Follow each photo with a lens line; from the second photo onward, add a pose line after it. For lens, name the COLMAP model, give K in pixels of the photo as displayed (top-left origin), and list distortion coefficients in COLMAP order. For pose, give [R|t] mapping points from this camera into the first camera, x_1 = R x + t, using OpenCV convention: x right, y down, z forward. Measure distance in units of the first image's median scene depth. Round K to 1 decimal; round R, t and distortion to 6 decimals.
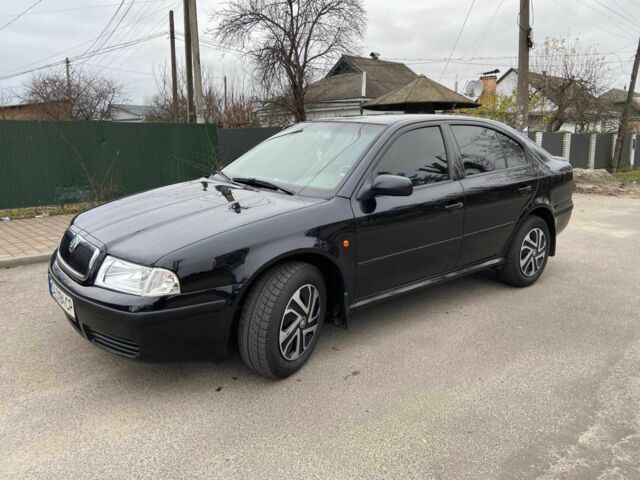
lens RADIAL K [[474.9, 0, 327.7], [0, 474.9, 239.8], [0, 0, 1]] dist [0.115195, -0.130444]
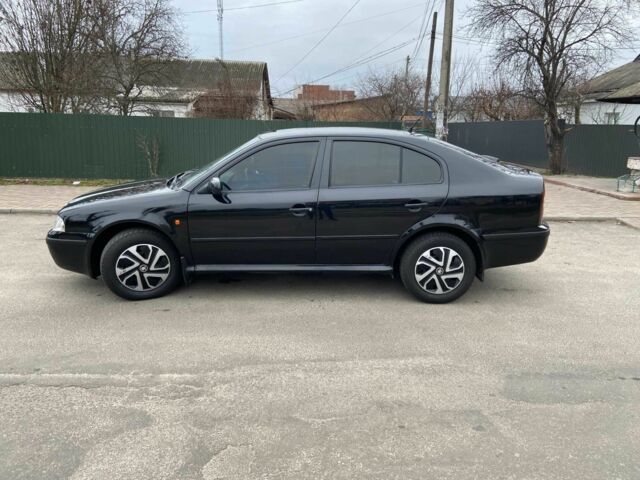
lens RADIAL K [[474.9, 0, 327.7], [0, 474.9, 239.8], [0, 0, 1]] dist [0.115195, -0.130444]
pose [[0.781110, 0.164334, -0.602380, 0.933315], [-0.150175, 0.985870, 0.074219, -0.084392], [0.606064, 0.032490, 0.794752, 0.090279]]
